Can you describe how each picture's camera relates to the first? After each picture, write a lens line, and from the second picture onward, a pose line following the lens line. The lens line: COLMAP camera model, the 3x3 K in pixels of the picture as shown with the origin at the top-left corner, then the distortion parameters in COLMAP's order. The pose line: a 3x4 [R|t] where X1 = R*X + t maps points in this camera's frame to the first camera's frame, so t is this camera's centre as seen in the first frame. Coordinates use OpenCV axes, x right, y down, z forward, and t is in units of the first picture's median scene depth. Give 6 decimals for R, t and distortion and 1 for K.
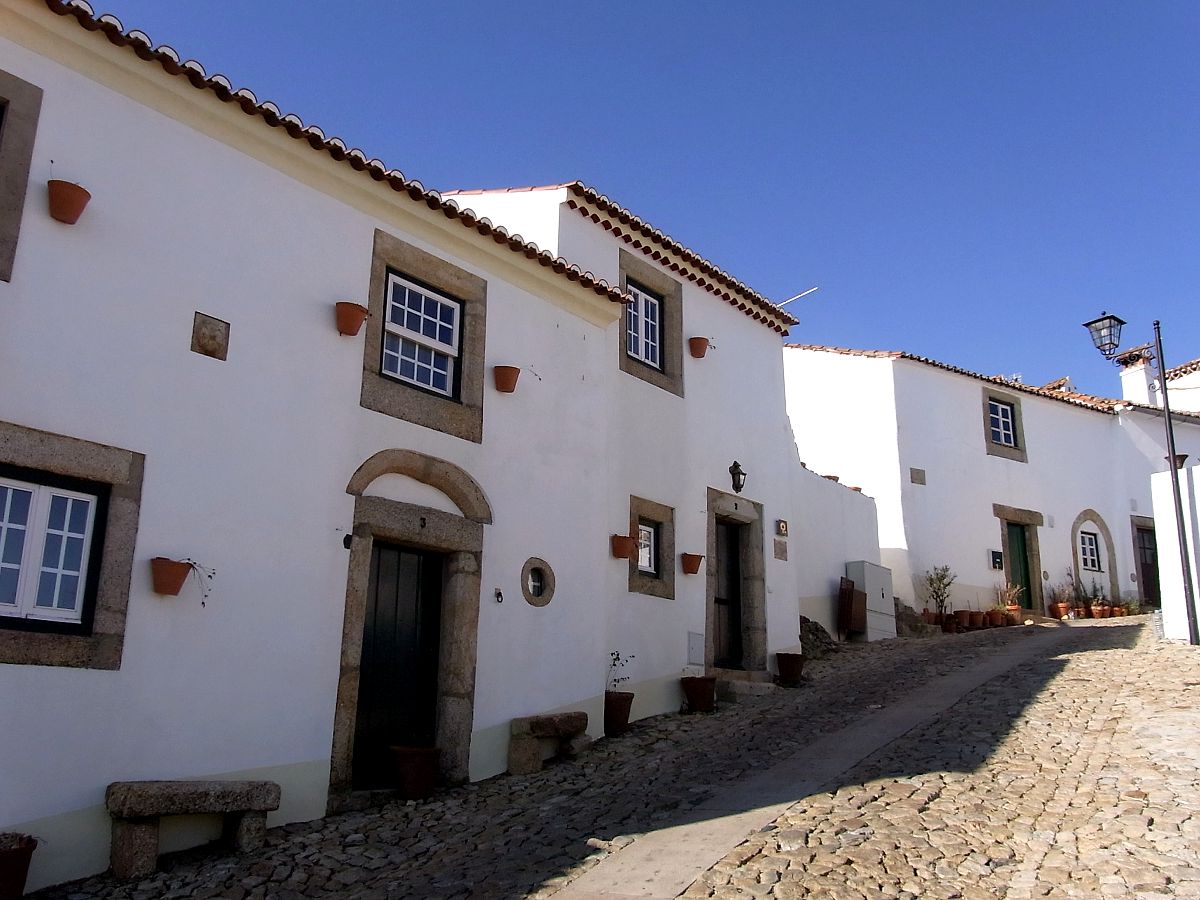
lens RADIAL K [[1090.4, 0, 600.0], [0, 1090.4, 450.0], [0, 0, 1]] dist [-0.042102, -0.001904]
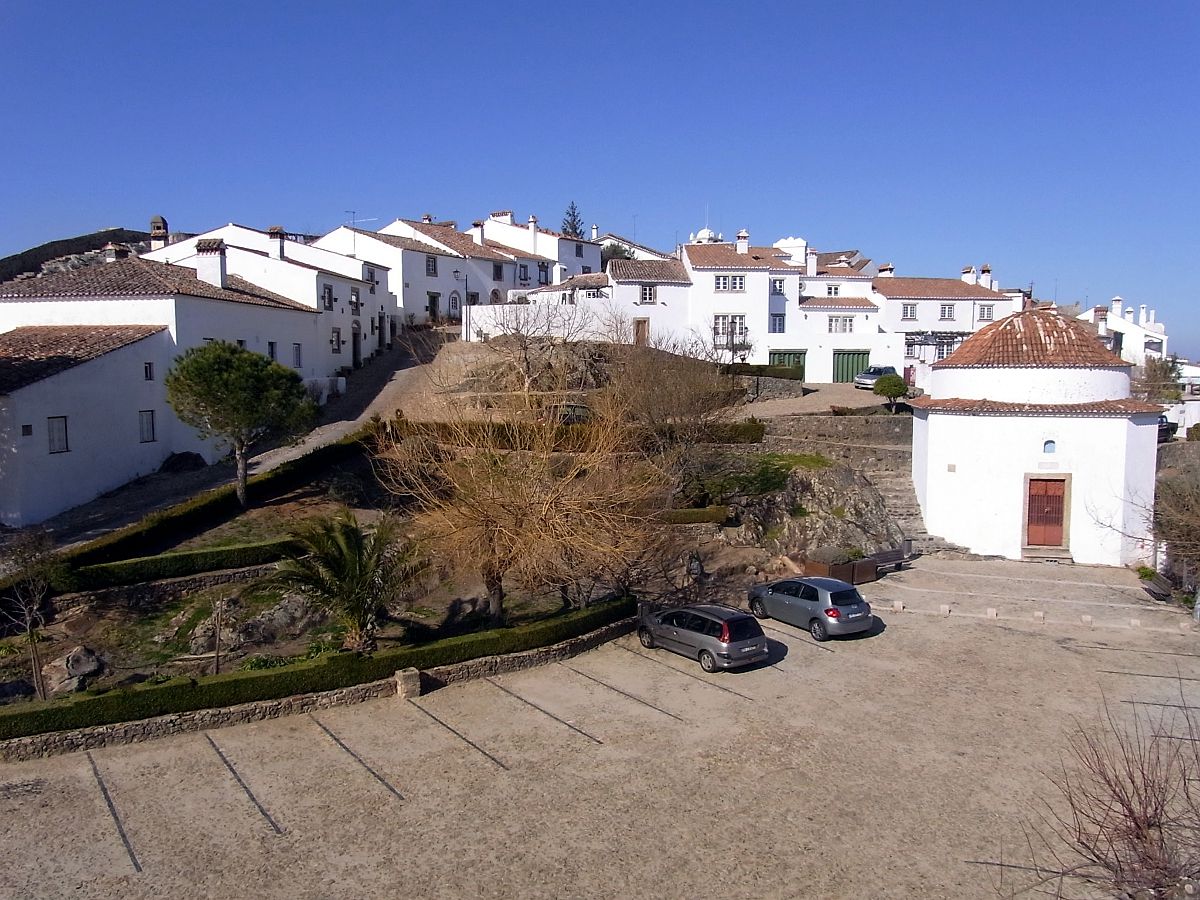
lens RADIAL K [[998.1, 0, 600.3], [0, 998.1, 476.6], [0, 0, 1]] dist [-0.000541, -0.013275]
pose [[0.853661, -0.069414, 0.516182, -0.884378], [-0.125691, 0.934329, 0.333512, -0.557671], [-0.505435, -0.349586, 0.788876, -2.073567]]
